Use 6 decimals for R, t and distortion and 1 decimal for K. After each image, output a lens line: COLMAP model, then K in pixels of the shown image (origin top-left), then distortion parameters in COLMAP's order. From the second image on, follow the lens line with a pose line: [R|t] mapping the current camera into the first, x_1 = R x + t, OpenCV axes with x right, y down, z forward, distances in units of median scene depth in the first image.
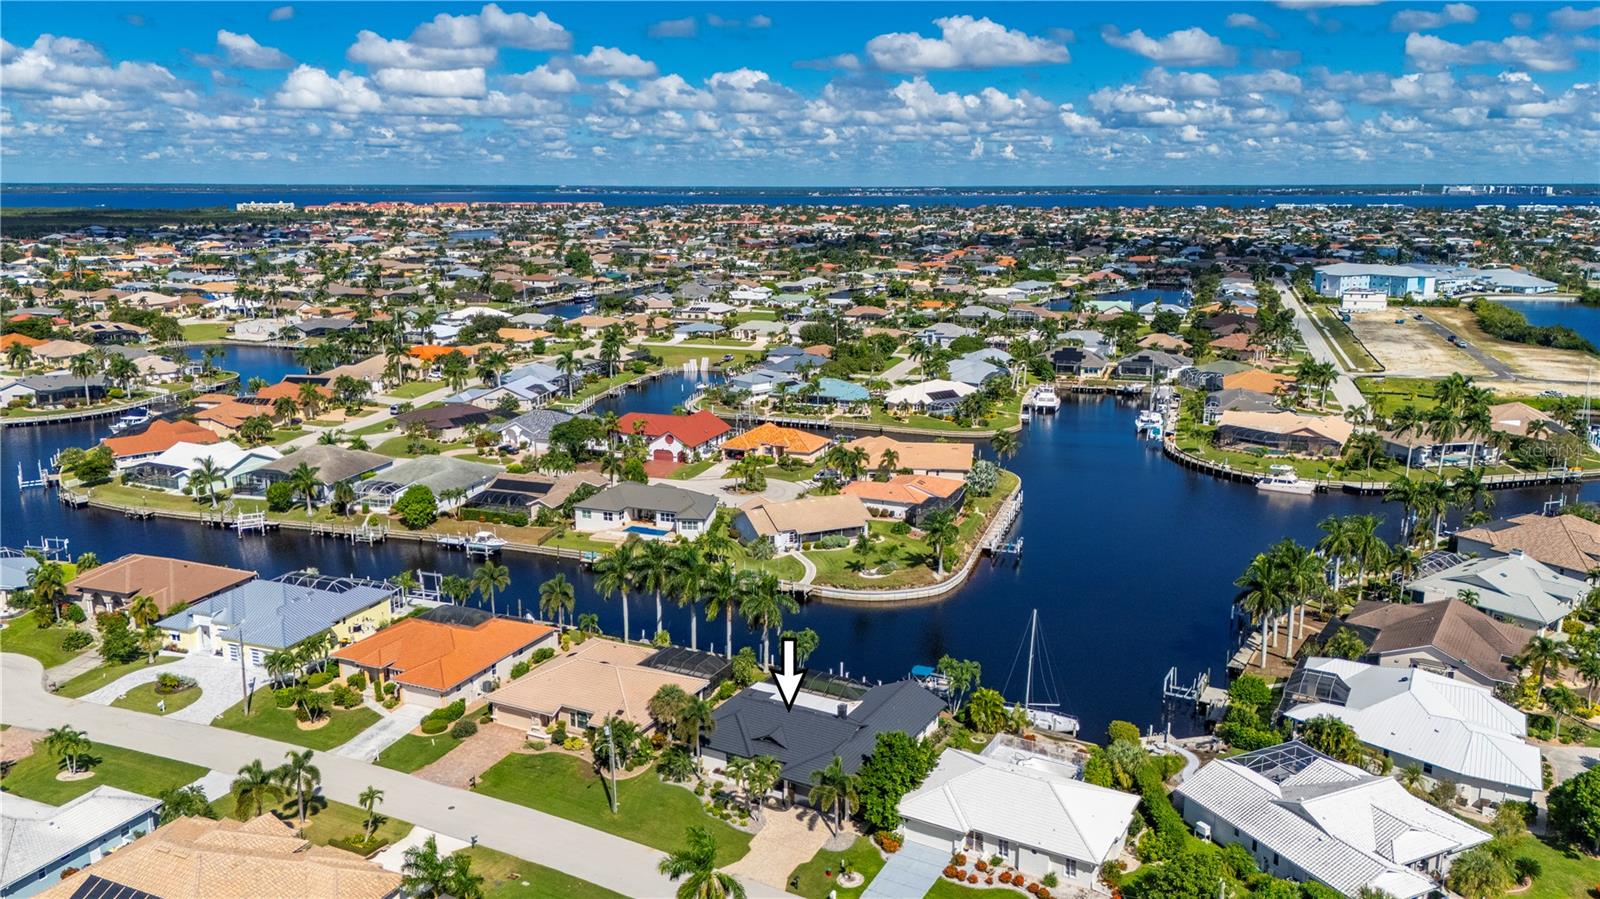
lens RADIAL K [[1238.2, 0, 795.7], [0, 1238.2, 449.0], [0, 0, 1]] dist [0.093801, -0.127783]
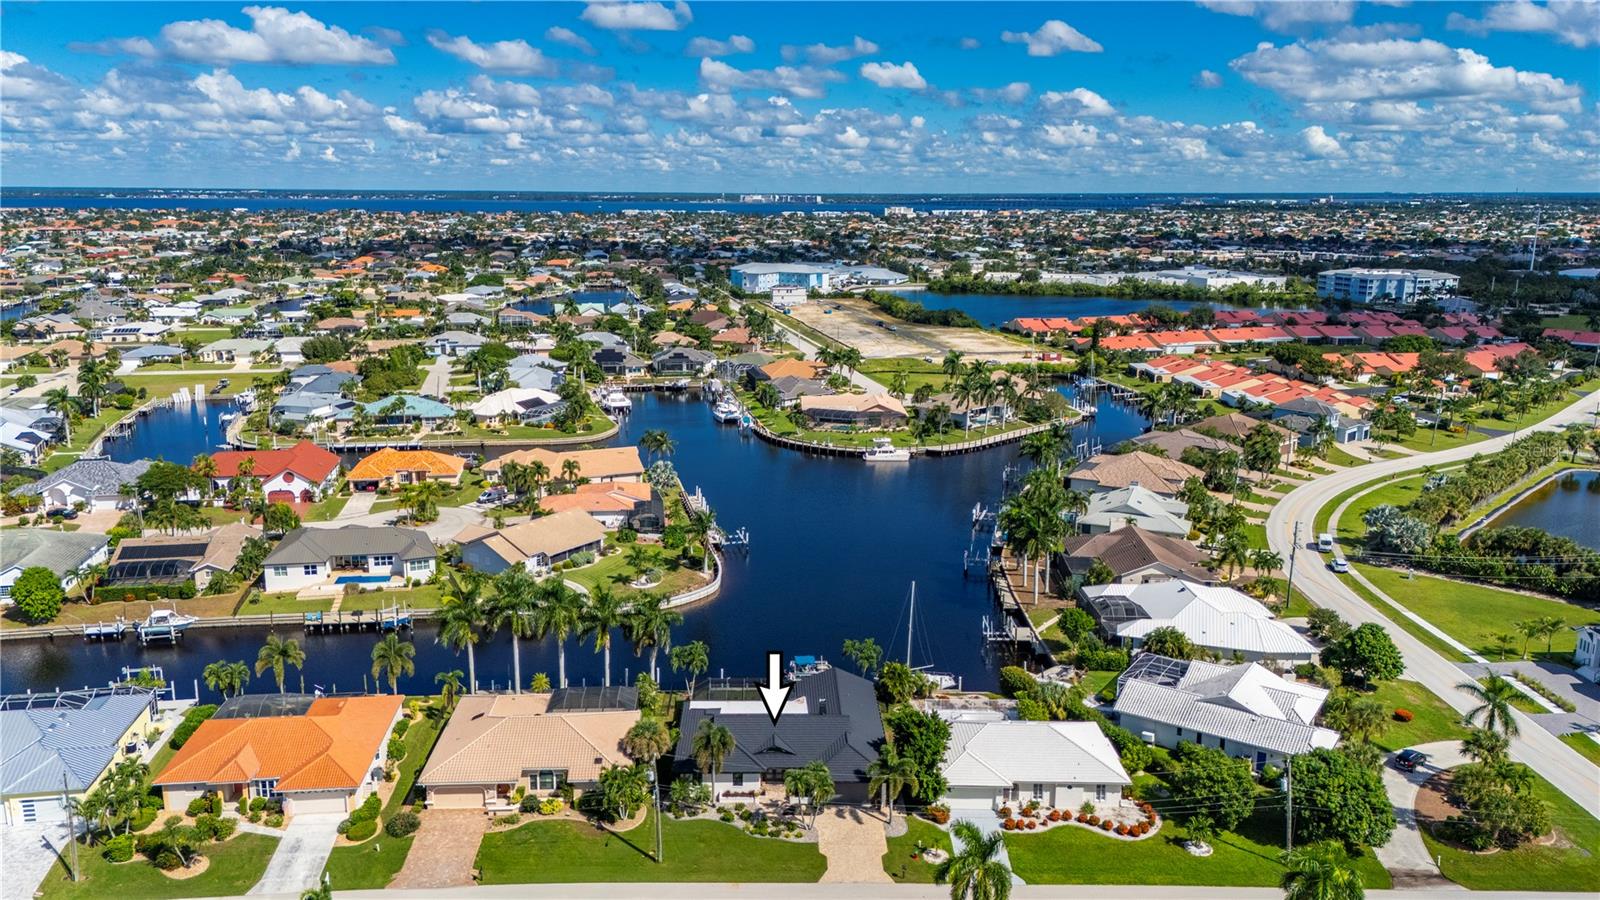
lens RADIAL K [[1217.6, 0, 814.0], [0, 1217.6, 449.6], [0, 0, 1]] dist [0.069419, -0.056077]
pose [[0.861804, -0.102704, 0.496736, -0.221746], [0.102654, 0.994337, 0.027490, -0.013857], [-0.496746, 0.027301, 0.867466, 0.064356]]
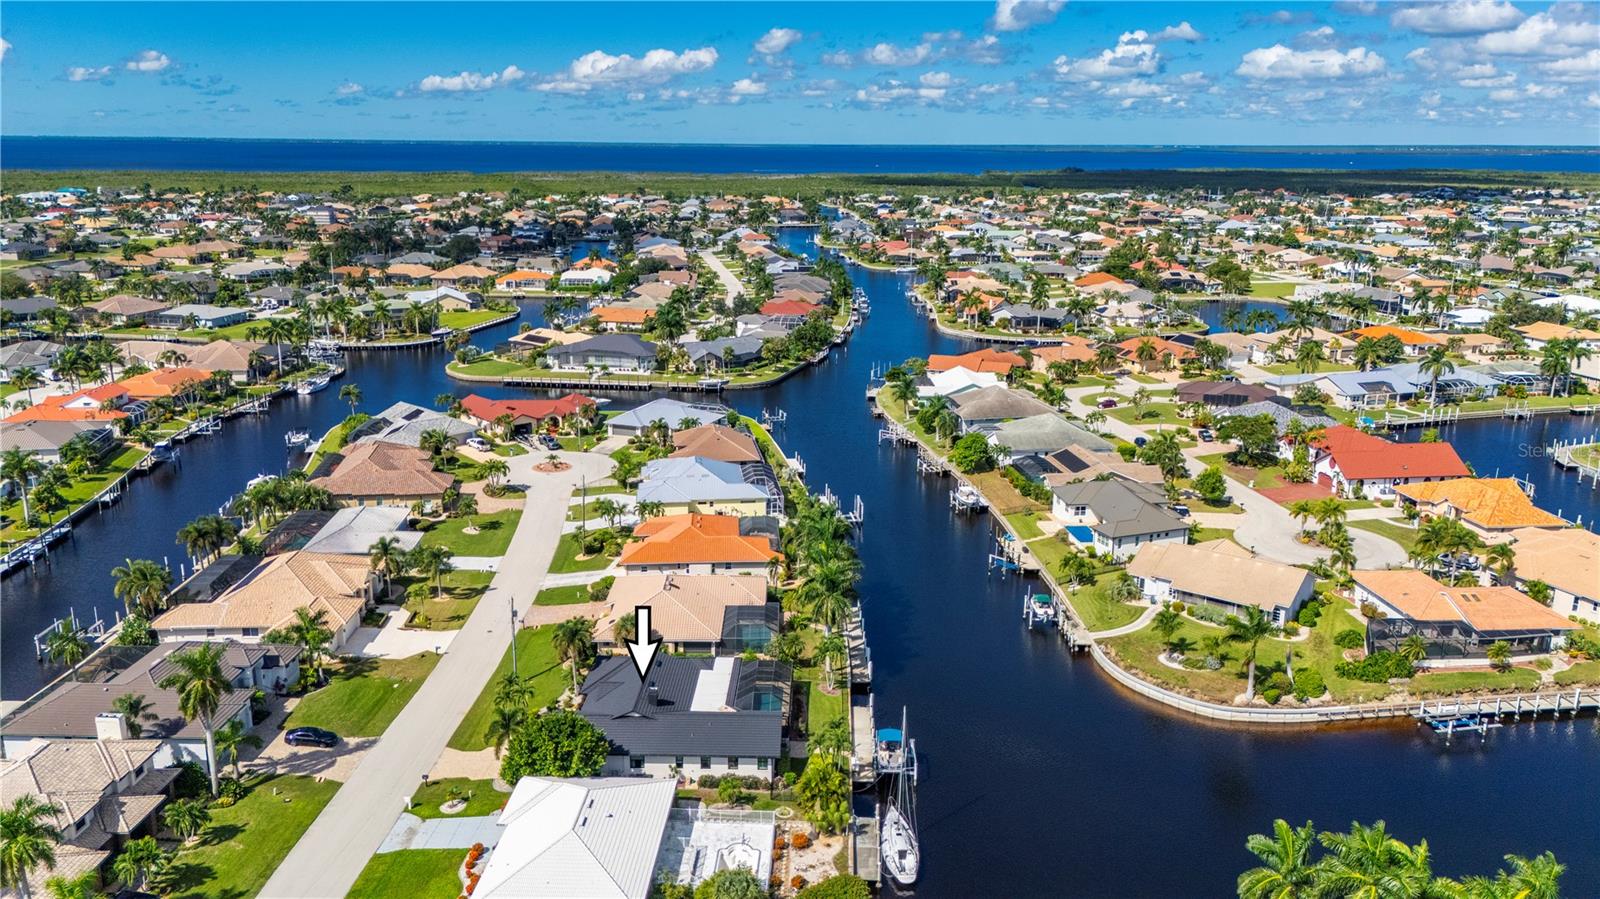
lens RADIAL K [[1217.6, 0, 814.0], [0, 1217.6, 449.1], [0, 0, 1]] dist [0.069419, -0.056077]
pose [[0.462013, 0.233042, -0.855707, 0.442382], [-0.205364, 0.966747, 0.152402, -0.074871], [0.862769, 0.105319, 0.494508, 0.308381]]
